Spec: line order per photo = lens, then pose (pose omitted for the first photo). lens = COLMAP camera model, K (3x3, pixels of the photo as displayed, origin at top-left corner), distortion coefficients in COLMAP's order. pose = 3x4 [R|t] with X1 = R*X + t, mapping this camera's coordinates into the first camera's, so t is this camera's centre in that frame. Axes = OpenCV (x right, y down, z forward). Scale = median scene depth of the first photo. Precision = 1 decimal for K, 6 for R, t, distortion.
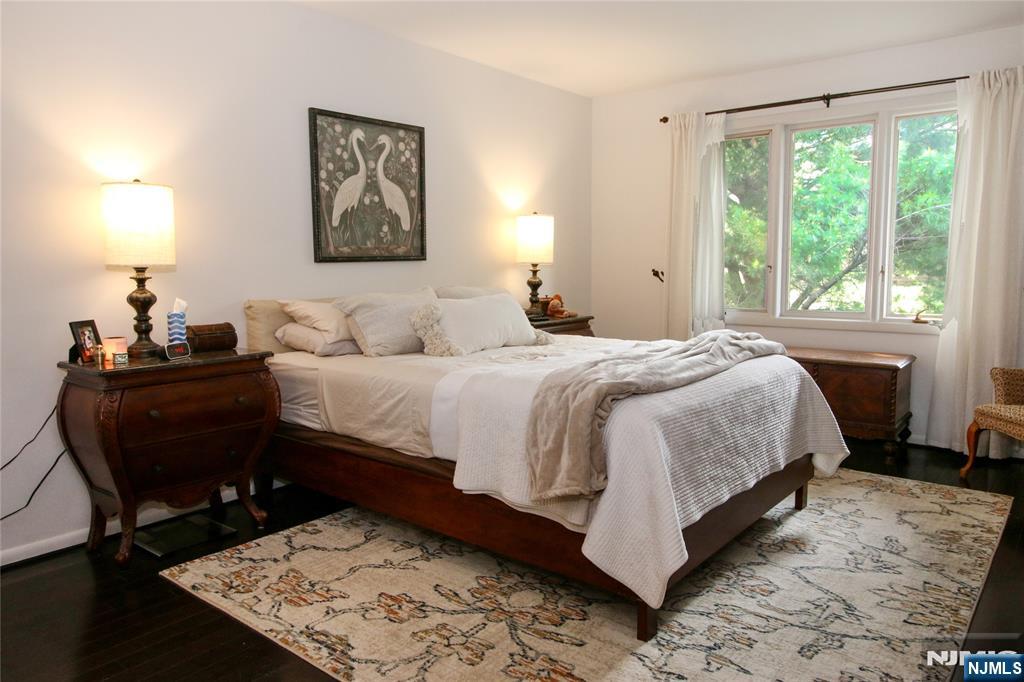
lens RADIAL K [[741.2, 0, 510.6], [0, 741.2, 341.0], [0, 0, 1]] dist [0.008932, 0.000174]
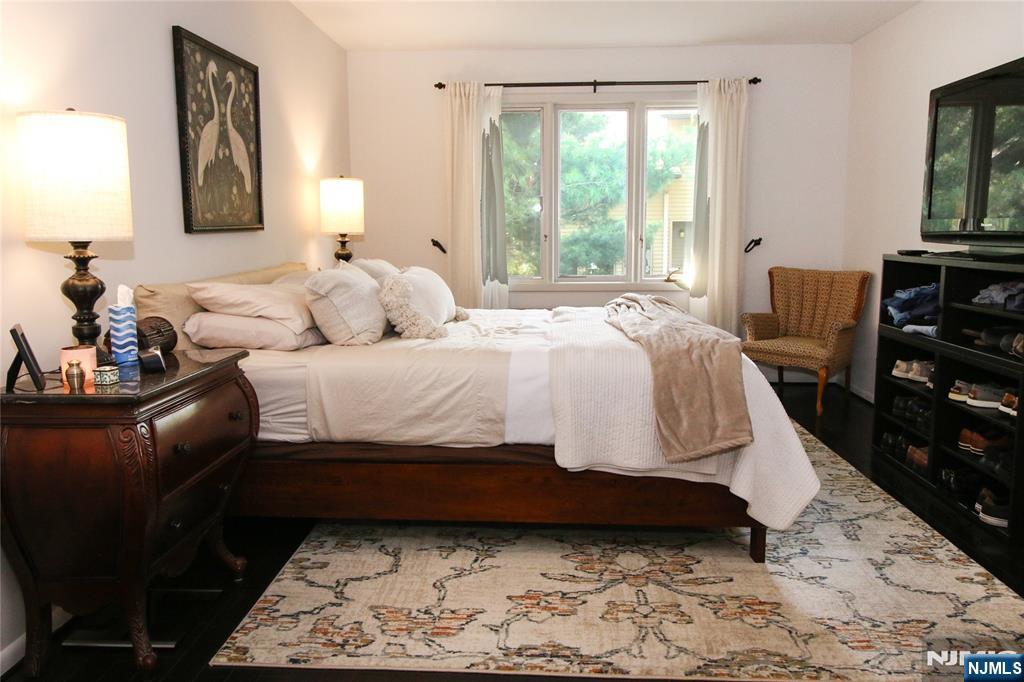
lens RADIAL K [[781.9, 0, 513.0], [0, 781.9, 339.9], [0, 0, 1]] dist [0.013331, -0.001097]
pose [[0.797792, -0.084825, 0.596936, -0.627623], [0.065473, 0.996388, 0.054085, -0.023426], [-0.599368, -0.004065, 0.800464, 0.198434]]
